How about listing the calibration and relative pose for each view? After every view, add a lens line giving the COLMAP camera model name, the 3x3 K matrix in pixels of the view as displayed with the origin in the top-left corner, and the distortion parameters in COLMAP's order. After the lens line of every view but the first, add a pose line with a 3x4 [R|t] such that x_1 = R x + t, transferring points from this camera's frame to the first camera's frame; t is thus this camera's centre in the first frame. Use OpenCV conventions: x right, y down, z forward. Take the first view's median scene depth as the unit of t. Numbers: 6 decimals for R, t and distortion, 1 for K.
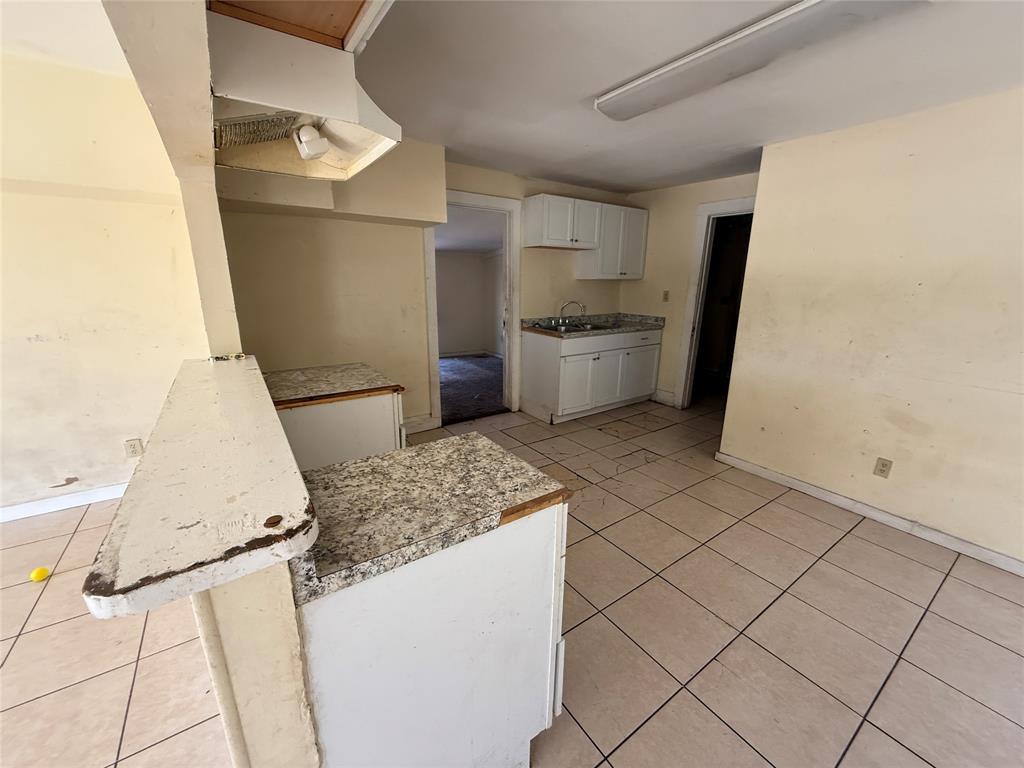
lens RADIAL K [[408.1, 0, 509.3], [0, 408.1, 384.2], [0, 0, 1]] dist [-0.002132, 0.000756]
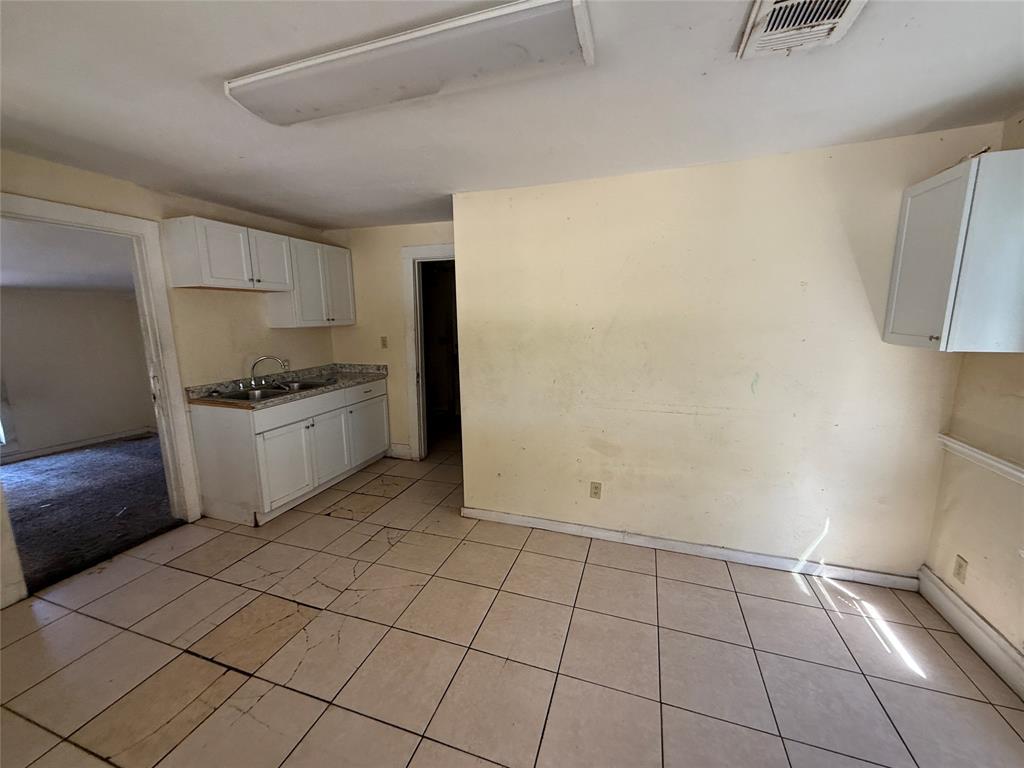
lens RADIAL K [[408.1, 0, 507.9], [0, 408.1, 383.9], [0, 0, 1]] dist [-0.002132, 0.000756]
pose [[0.802193, -0.117056, 0.585478, 0.067210], [0.169256, 0.984951, -0.034982, -0.050956], [-0.572572, 0.127159, 0.809933, 0.124555]]
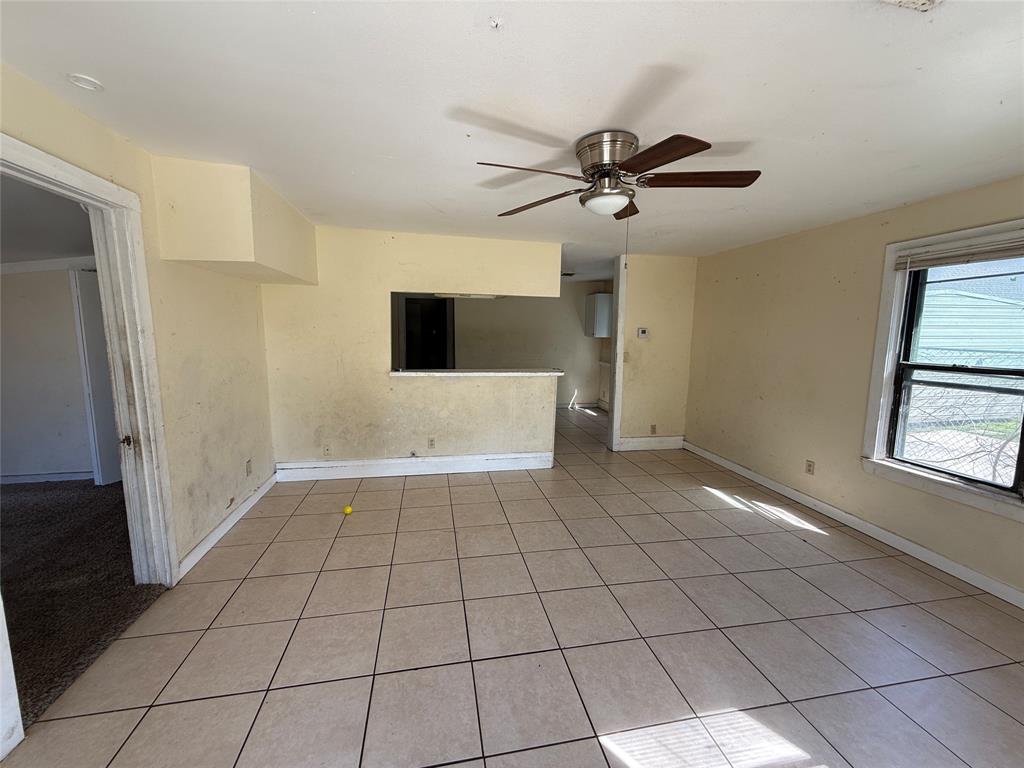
lens RADIAL K [[408.1, 0, 505.7], [0, 408.1, 381.8], [0, 0, 1]] dist [-0.002132, 0.000756]
pose [[0.407429, -0.122467, 0.904988, -0.957906], [0.229983, 0.972789, 0.028103, 0.023006], [-0.883804, 0.196682, 0.424508, -0.130976]]
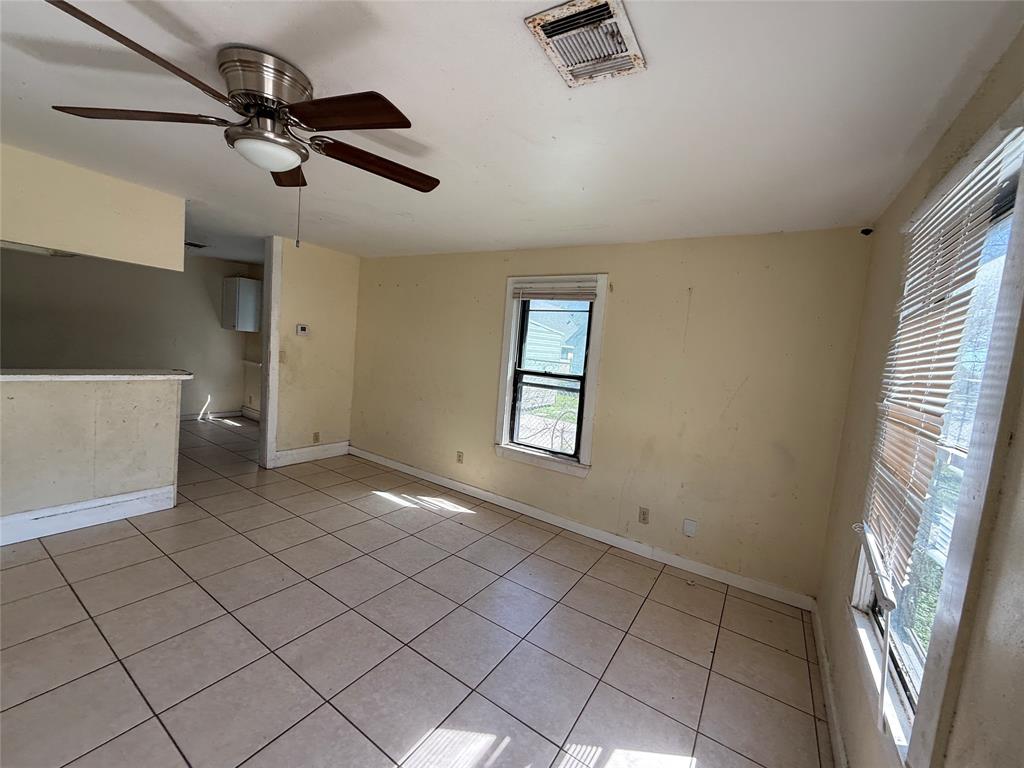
lens RADIAL K [[408.1, 0, 511.1], [0, 408.1, 385.0], [0, 0, 1]] dist [-0.002132, 0.000756]
pose [[-0.380147, -0.129704, 0.915787, -0.898097], [0.147075, 0.969044, 0.198298, 0.018292], [-0.913158, 0.210072, -0.349303, -0.105522]]
